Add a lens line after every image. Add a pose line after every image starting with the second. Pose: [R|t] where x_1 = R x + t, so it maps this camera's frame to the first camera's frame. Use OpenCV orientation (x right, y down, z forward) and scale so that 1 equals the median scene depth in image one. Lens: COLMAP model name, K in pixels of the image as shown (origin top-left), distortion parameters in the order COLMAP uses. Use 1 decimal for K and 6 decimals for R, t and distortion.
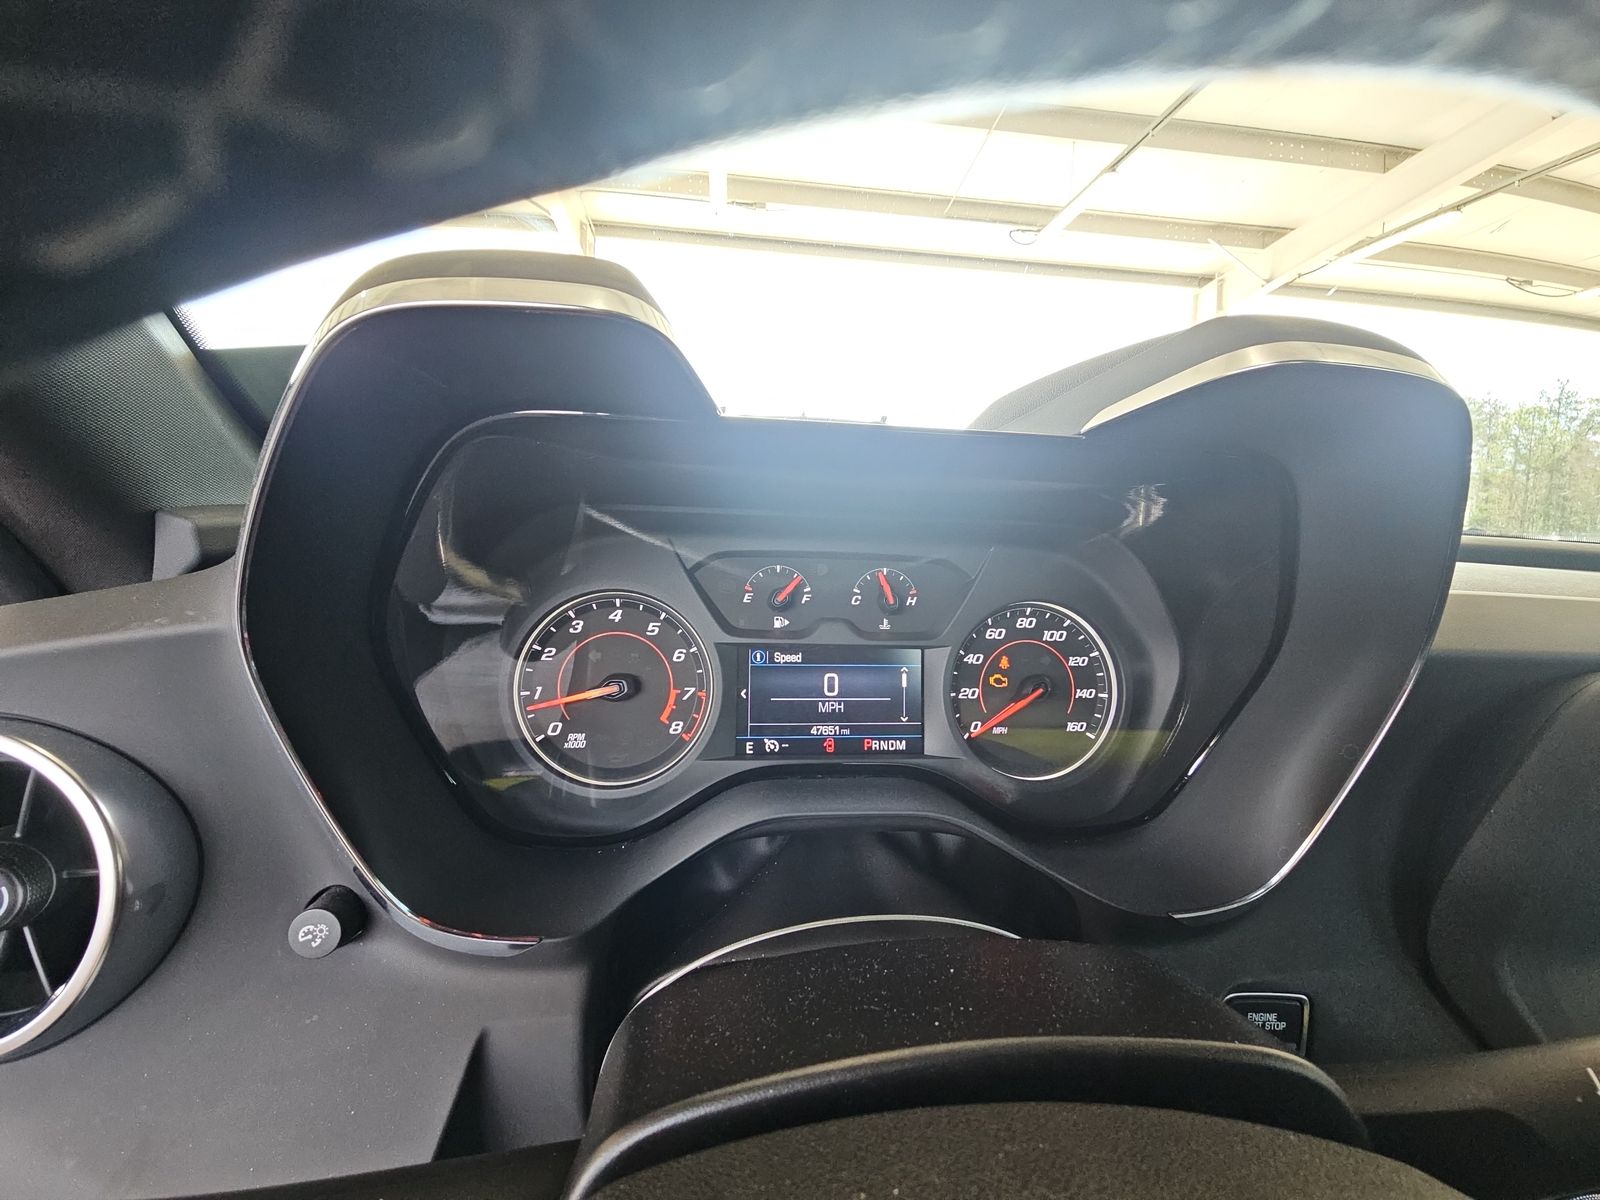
lens RADIAL K [[657.4, 0, 798.0], [0, 657.4, 589.0], [0, 0, 1]] dist [0.013113, -0.013112]
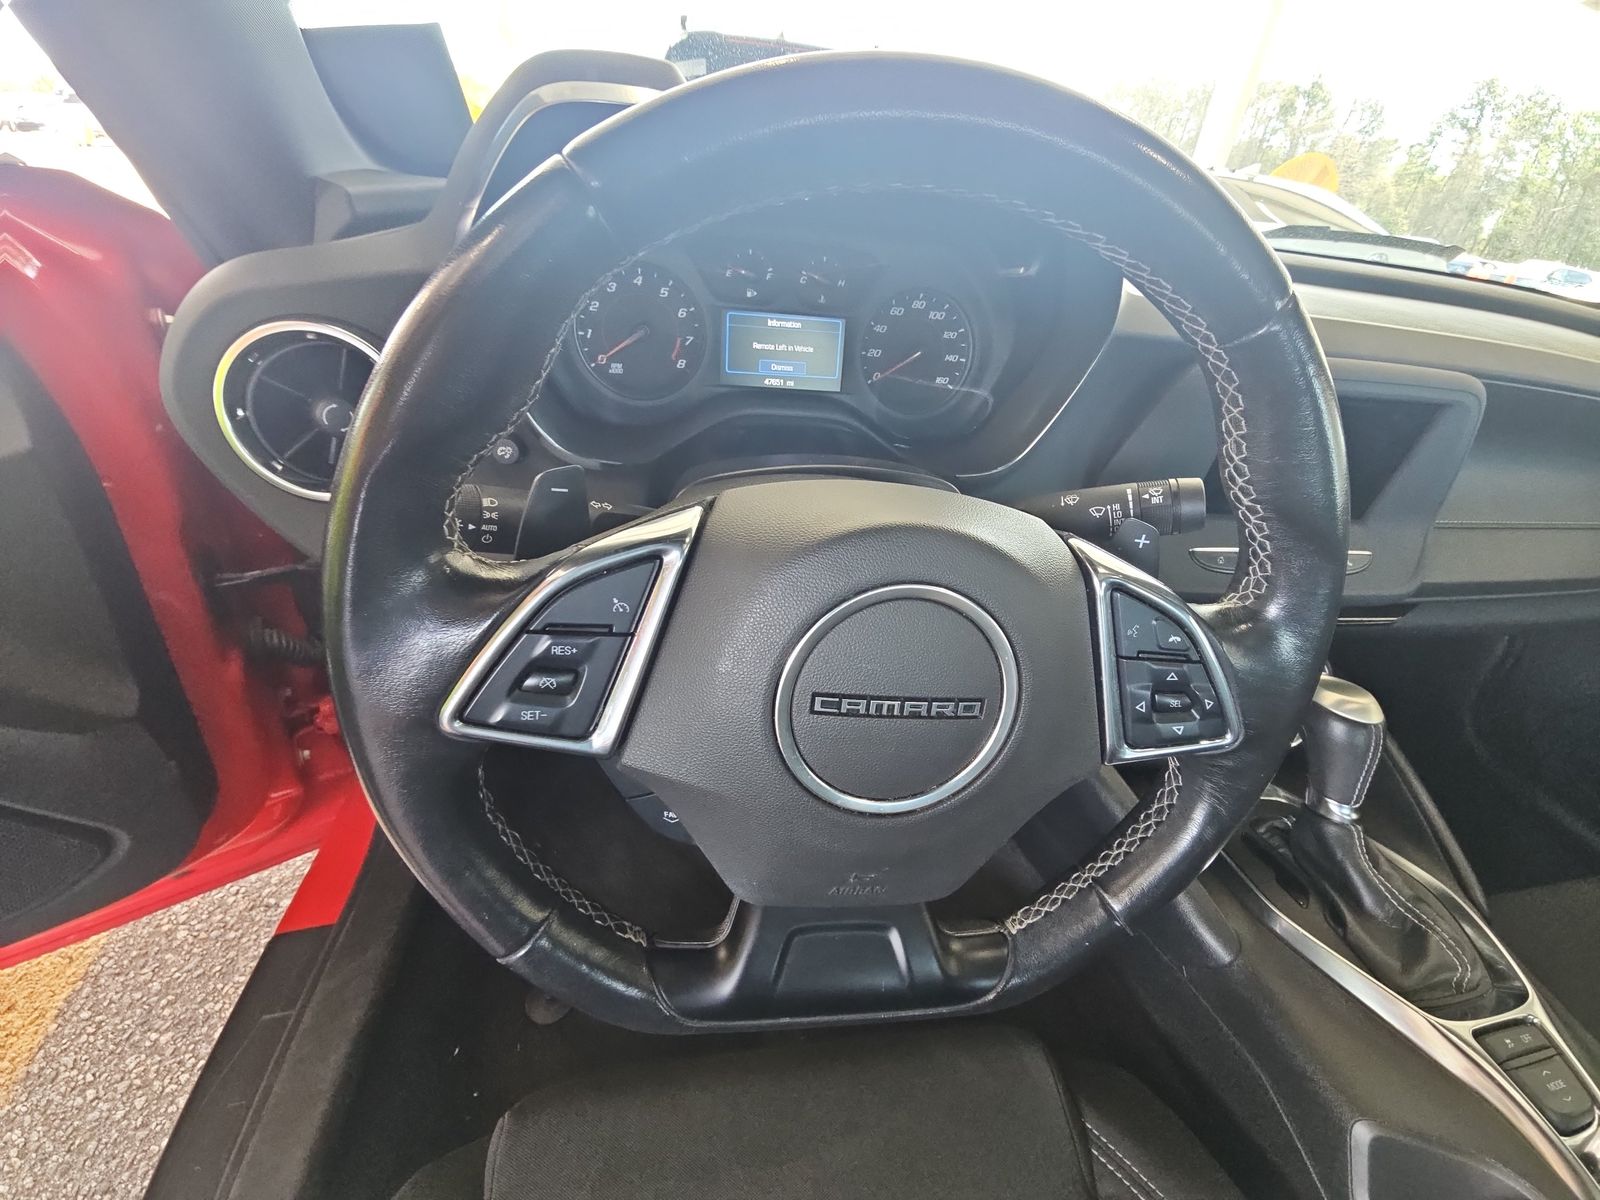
lens RADIAL K [[642.7, 0, 799.3], [0, 642.7, 586.6], [0, 0, 1]] dist [0.010443, -0.008687]
pose [[0.997198, 0.033153, 0.067054, 0.006124], [-0.059496, 0.894866, 0.442352, -0.005085], [-0.045339, -0.445102, 0.894331, -0.578775]]
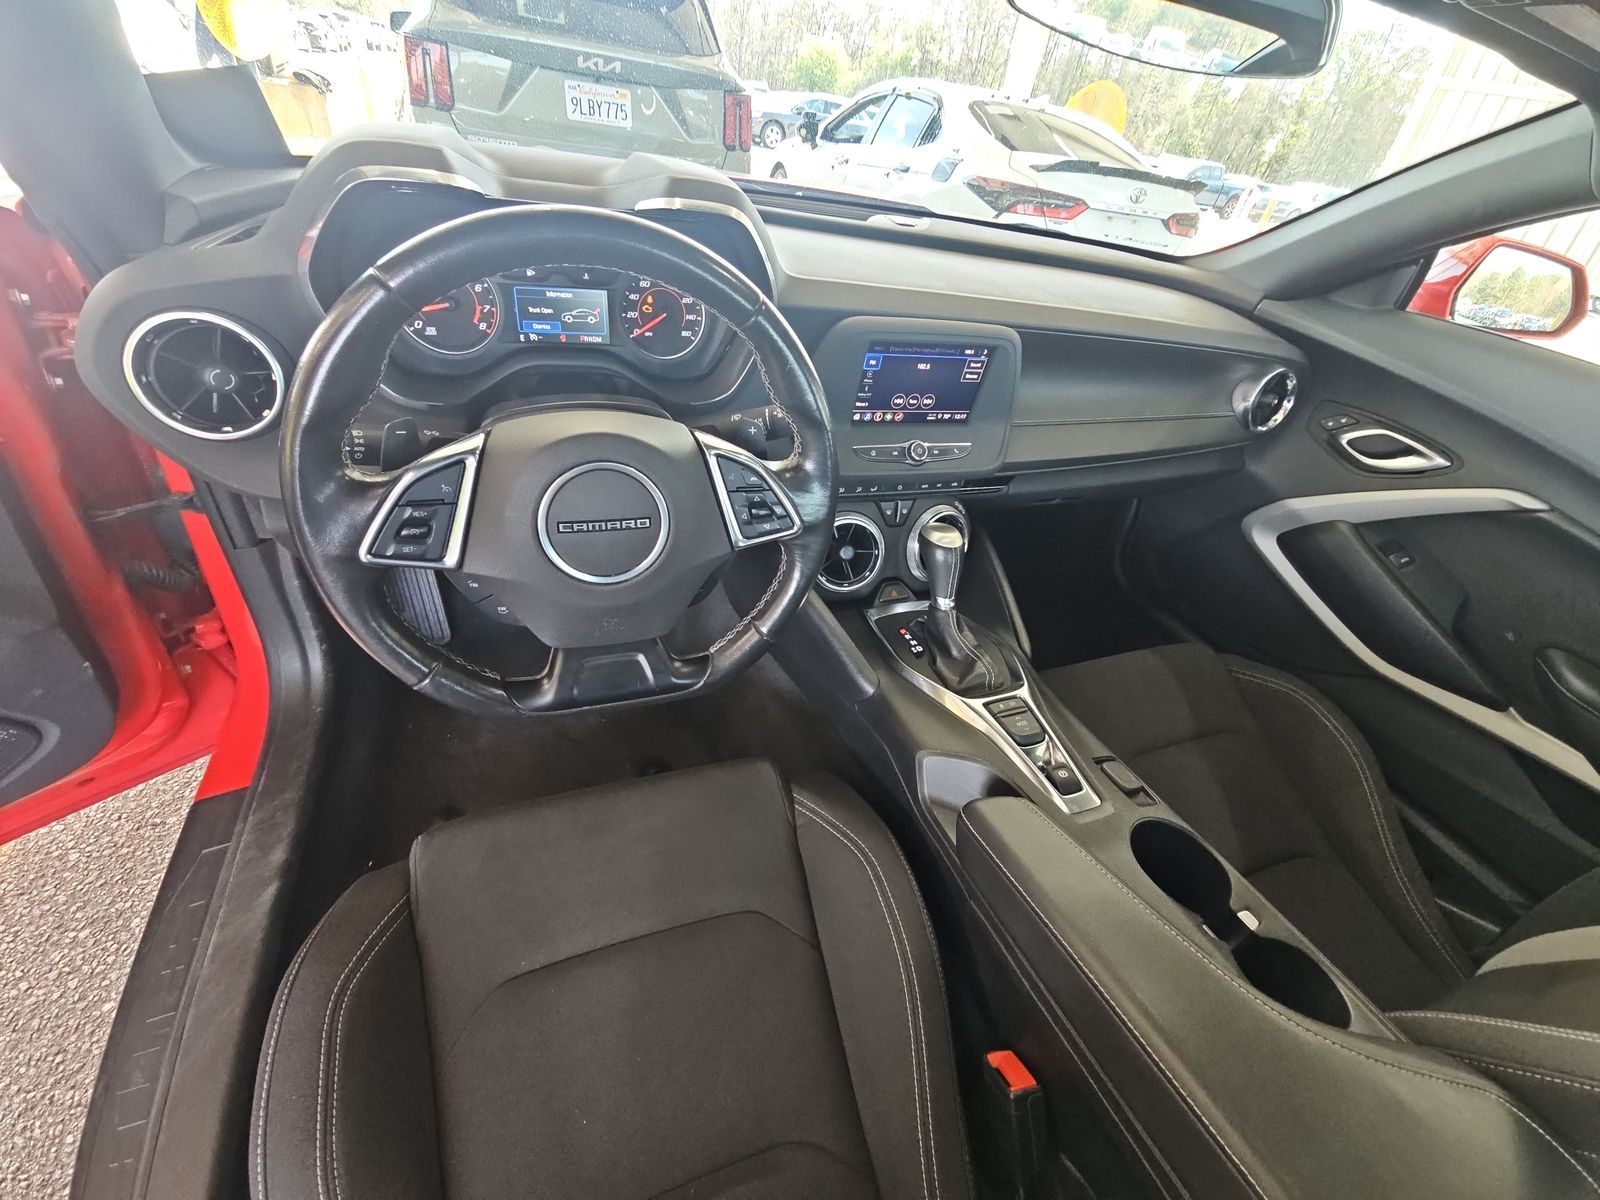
lens RADIAL K [[657.4, 0, 798.0], [0, 657.4, 589.0], [0, 0, 1]] dist [0.013113, -0.013112]
pose [[0.964558, -0.064097, 0.255969, 0.183766], [-0.081214, 0.850850, 0.519094, -0.238556], [-0.251063, -0.521485, 0.815488, -1.344580]]
